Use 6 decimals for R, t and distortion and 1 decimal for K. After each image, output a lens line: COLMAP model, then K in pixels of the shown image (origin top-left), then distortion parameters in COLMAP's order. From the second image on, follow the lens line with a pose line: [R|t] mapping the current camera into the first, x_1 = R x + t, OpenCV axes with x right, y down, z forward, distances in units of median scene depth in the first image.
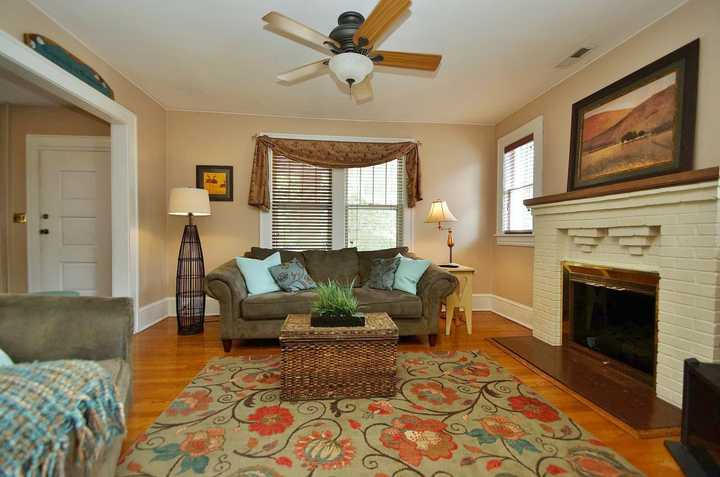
lens RADIAL K [[321.3, 0, 356.1], [0, 321.3, 242.5], [0, 0, 1]] dist [-0.010316, -0.001719]
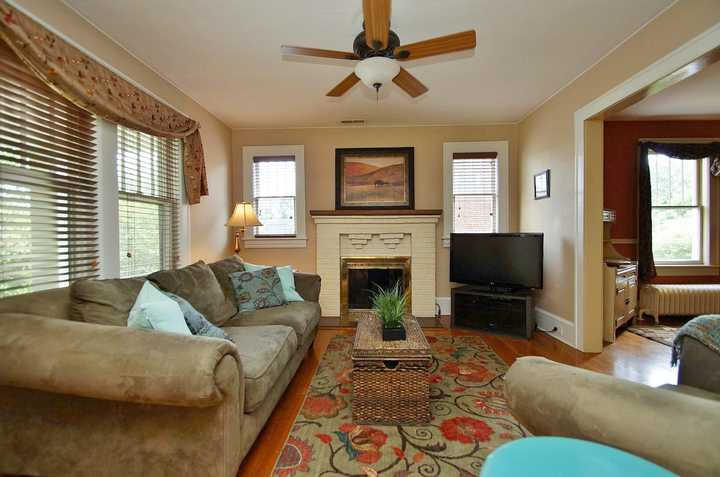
lens RADIAL K [[321.3, 0, 354.8], [0, 321.3, 241.0], [0, 0, 1]] dist [-0.010316, -0.001719]
pose [[0.146155, -0.018947, 0.989080, -0.732131], [0.030190, 0.999436, 0.014684, -0.027719], [-0.988801, 0.027714, 0.146644, 0.677544]]
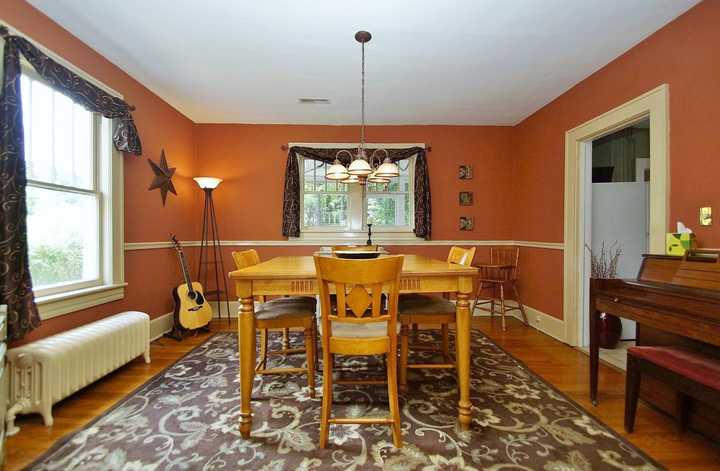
lens RADIAL K [[334.5, 0, 355.7], [0, 334.5, 237.6], [0, 0, 1]] dist [0.003577, -0.000239]
pose [[-0.997494, -0.011028, 0.069890, 0.072924], [-0.009046, 0.999550, 0.028615, -0.022581], [-0.070174, 0.027911, -0.997144, 0.263824]]
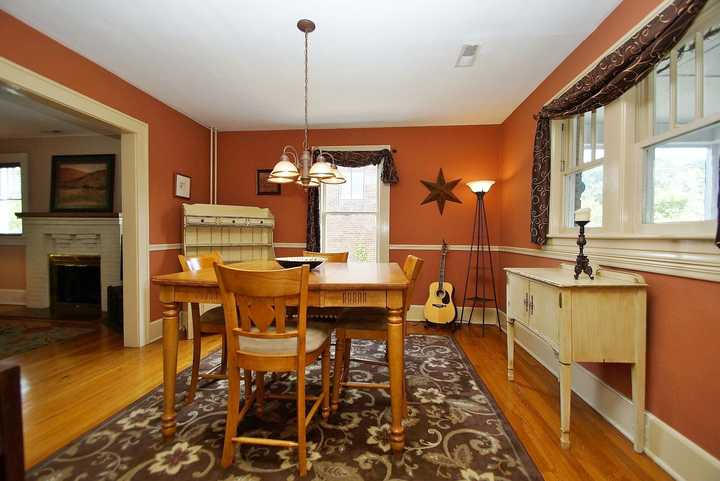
lens RADIAL K [[320.9, 0, 357.8], [0, 320.9, 243.7], [0, 0, 1]] dist [-0.008521, -0.004671]
pose [[0.201342, -0.032769, 0.978973, -0.554563], [0.013028, 0.999441, 0.030775, -0.020083], [-0.979434, 0.006558, 0.201657, -0.782045]]
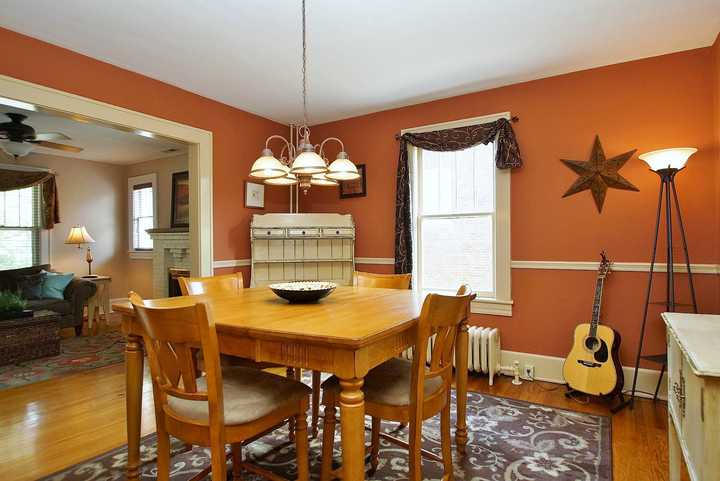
lens RADIAL K [[398.8, 0, 358.8], [0, 398.8, 242.3], [0, 0, 1]] dist [-0.022954, -0.000321]
pose [[0.617852, -0.012861, 0.786189, -0.337665], [0.029738, 0.999533, -0.007020, -0.028773], [-0.785732, 0.027717, 0.617946, -0.990886]]
